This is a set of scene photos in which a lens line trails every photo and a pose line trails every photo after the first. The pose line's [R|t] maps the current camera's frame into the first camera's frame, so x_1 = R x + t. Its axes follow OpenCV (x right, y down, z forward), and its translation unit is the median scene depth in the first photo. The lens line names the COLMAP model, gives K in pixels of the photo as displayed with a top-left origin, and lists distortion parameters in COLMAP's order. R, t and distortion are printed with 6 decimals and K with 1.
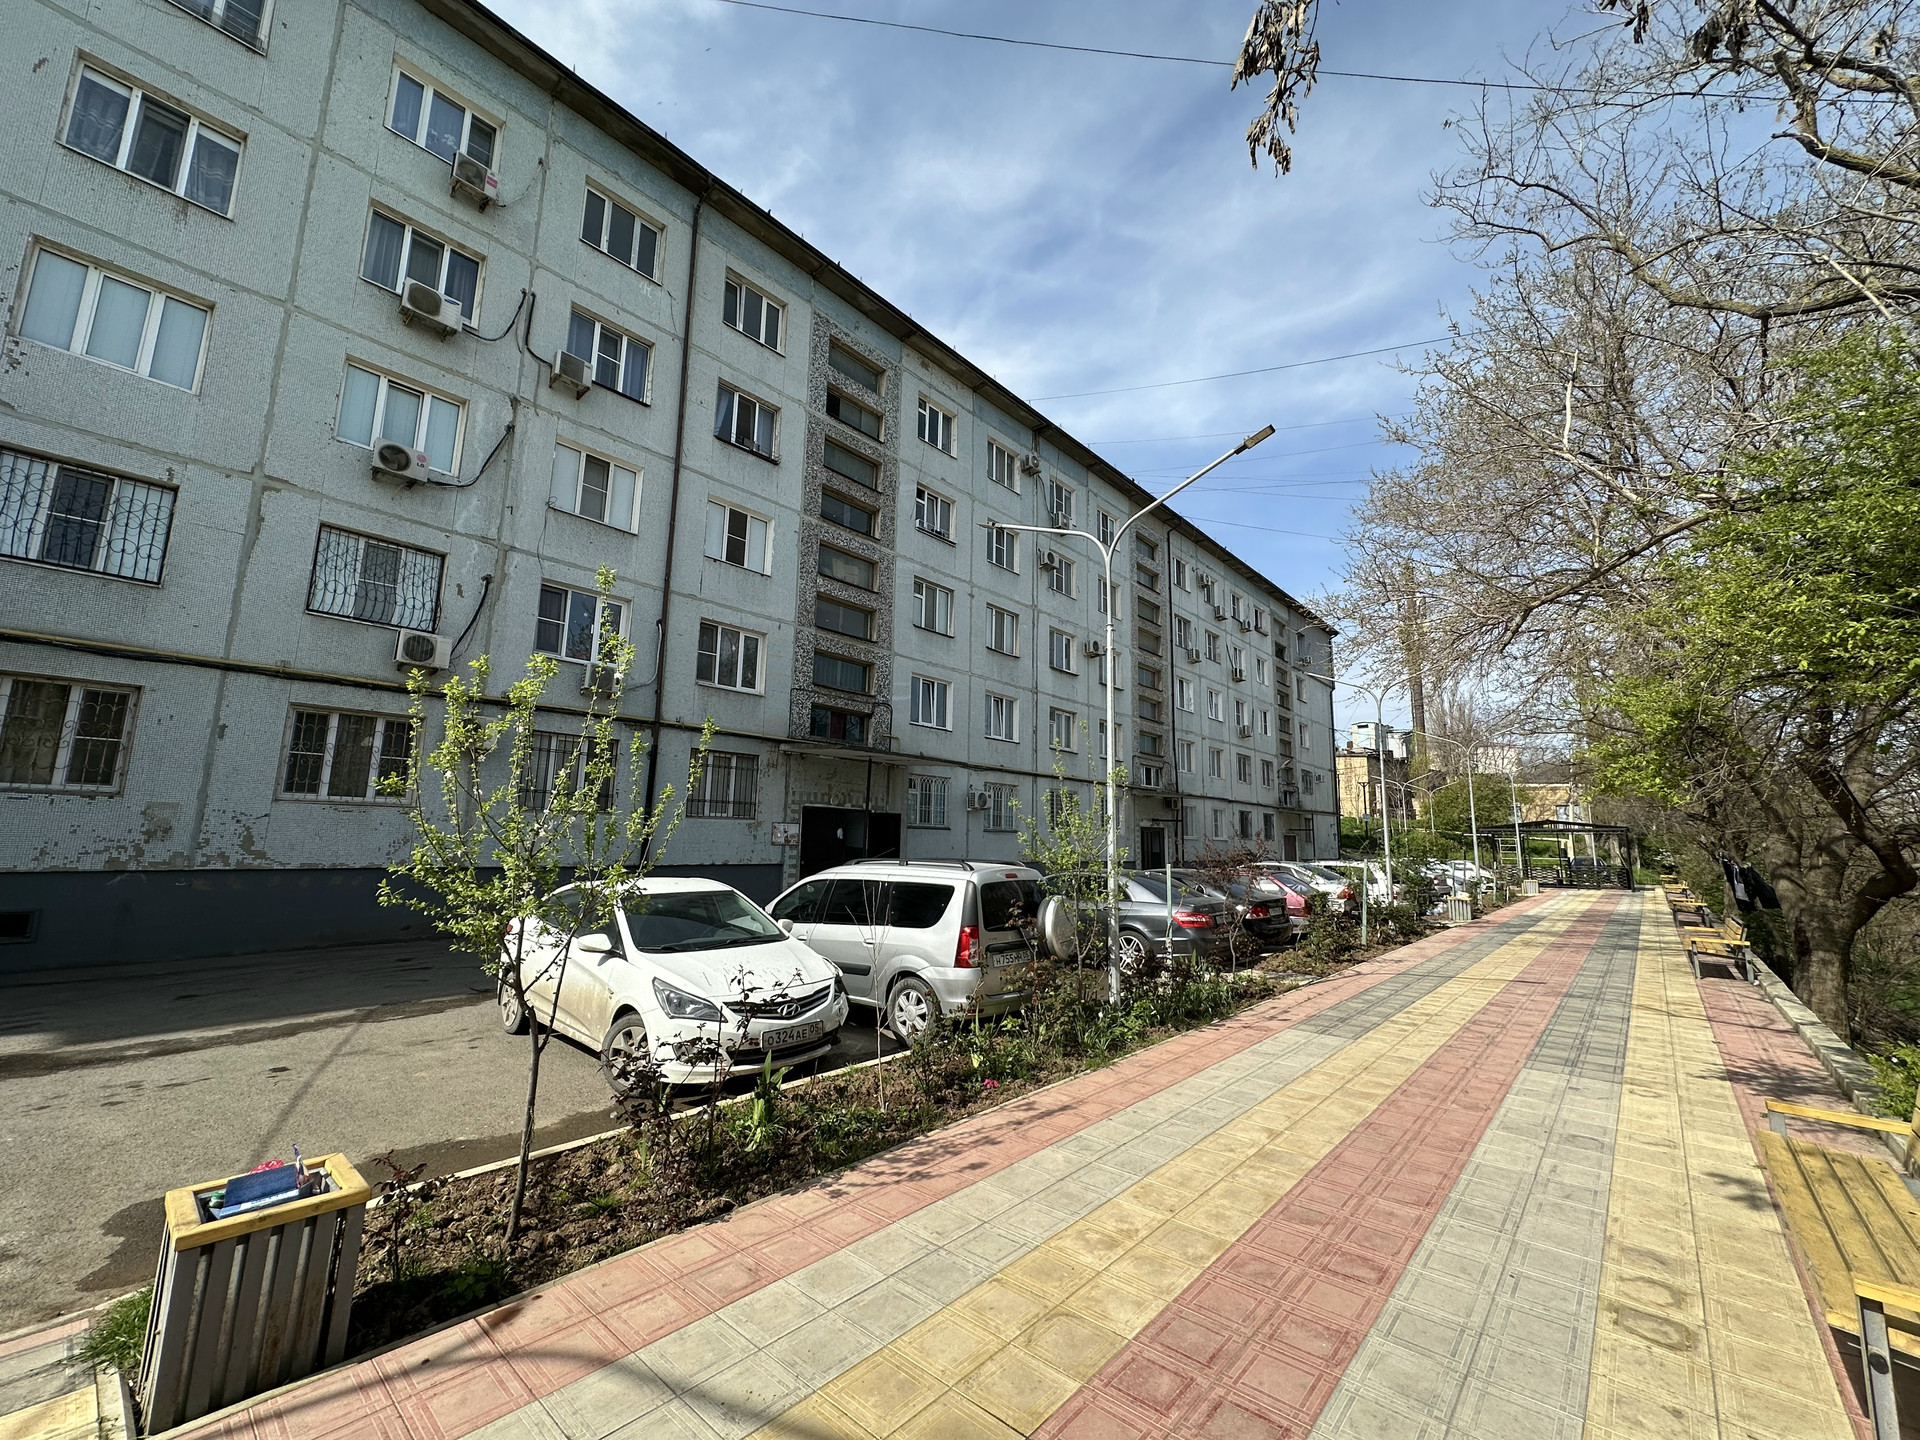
lens RADIAL K [[765.8, 0, 949.2], [0, 765.8, 720.0], [0, 0, 1]] dist [0.001474, 0.000352]
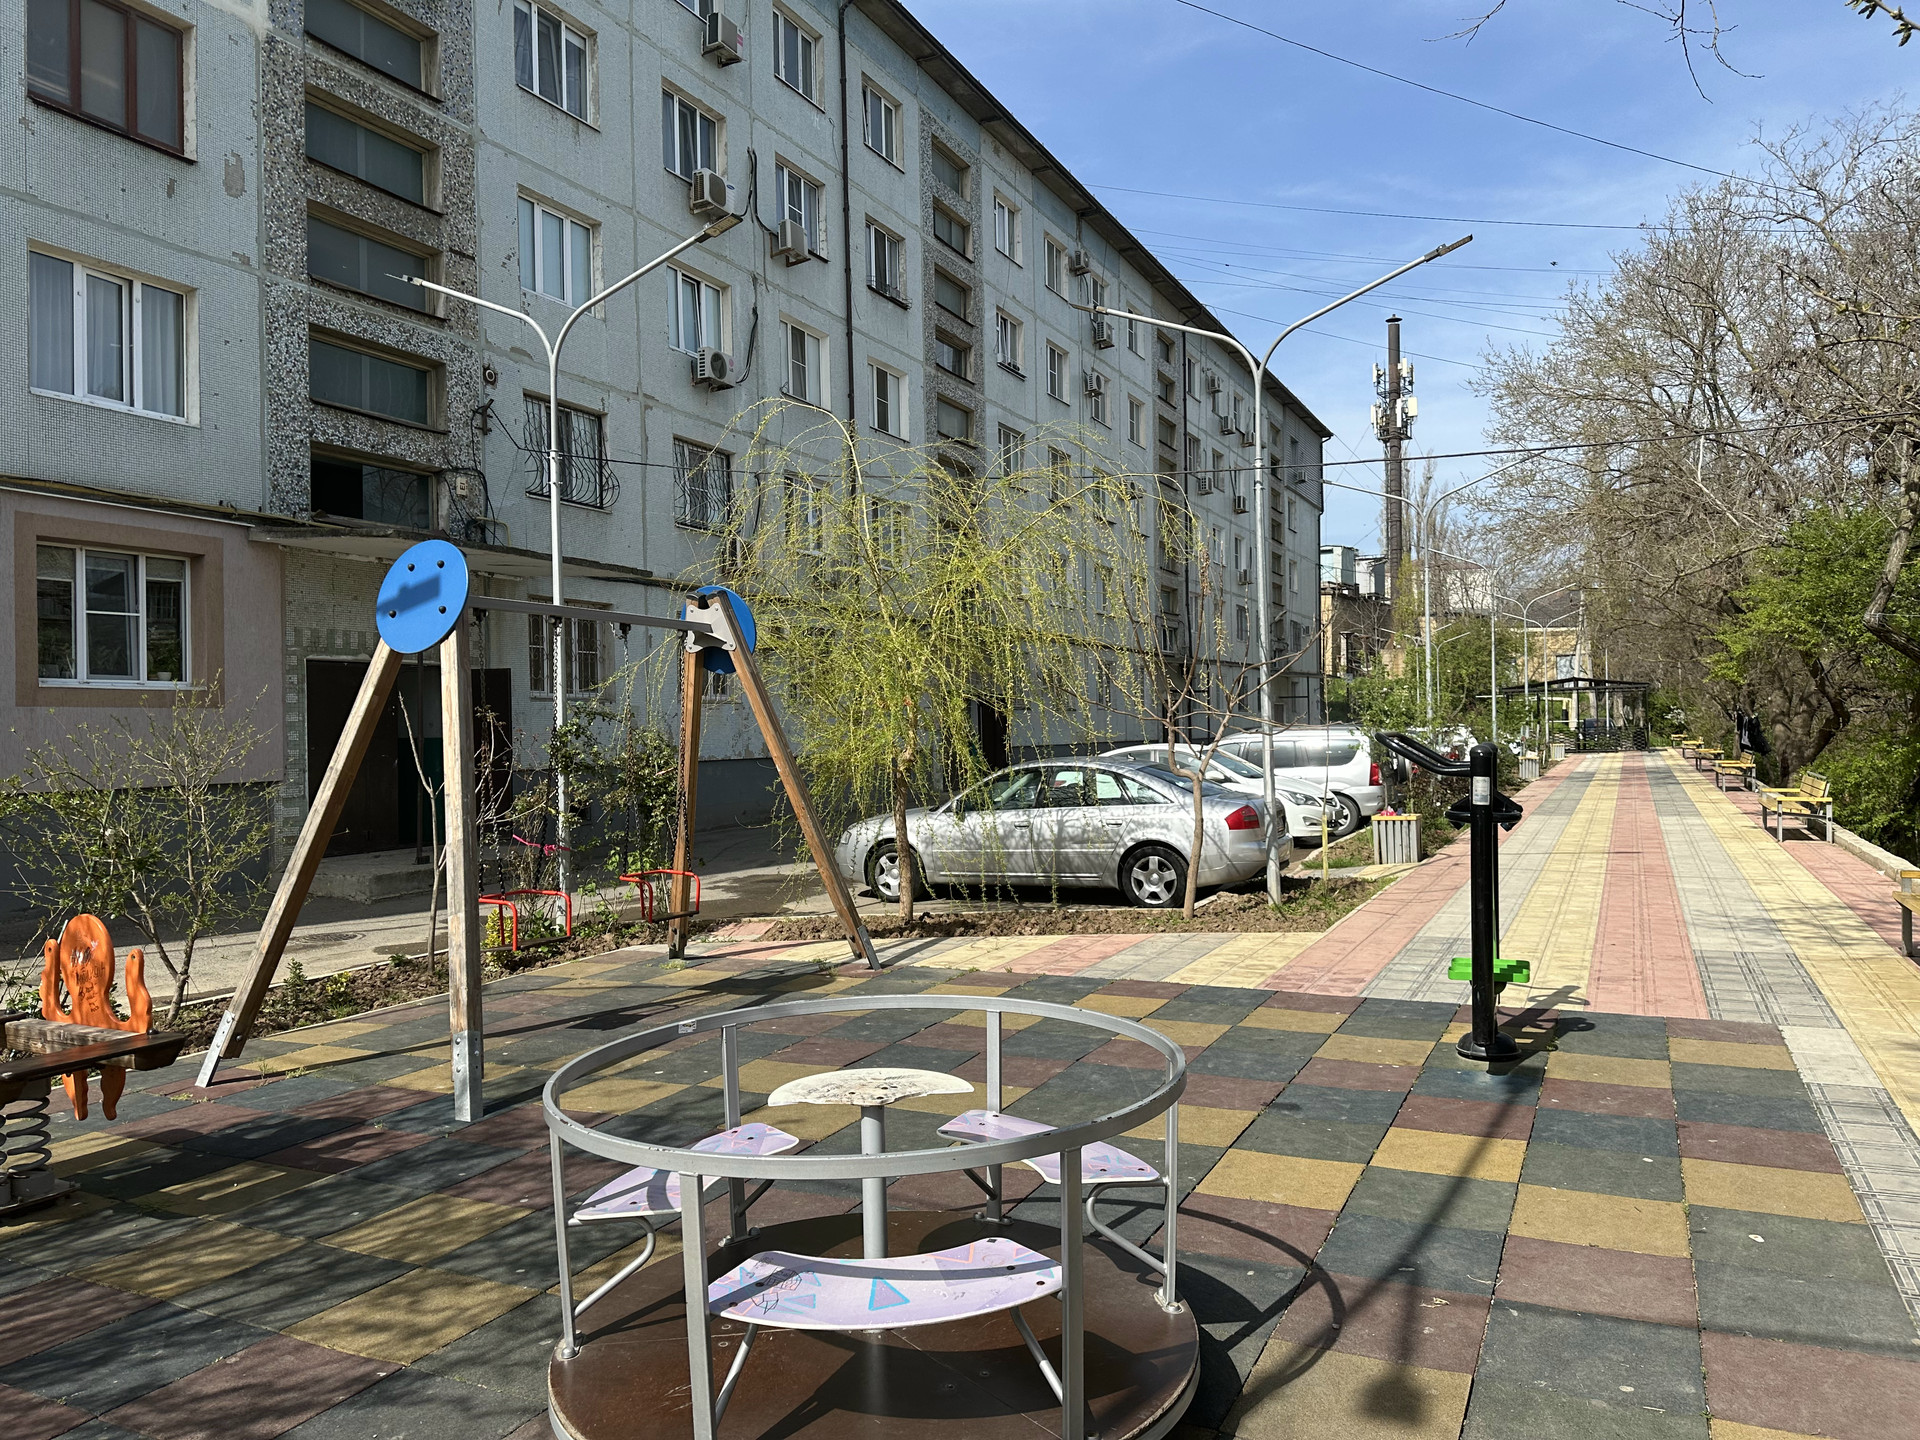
lens RADIAL K [[1332.6, 0, 967.3], [0, 1332.6, 722.6], [0, 0, 1]] dist [0.033929, -0.007106]
pose [[0.961823, -0.038209, 0.270990, -0.502566], [-0.002901, 0.988726, 0.149707, -0.078548], [-0.273655, -0.144778, 0.950869, -0.467252]]
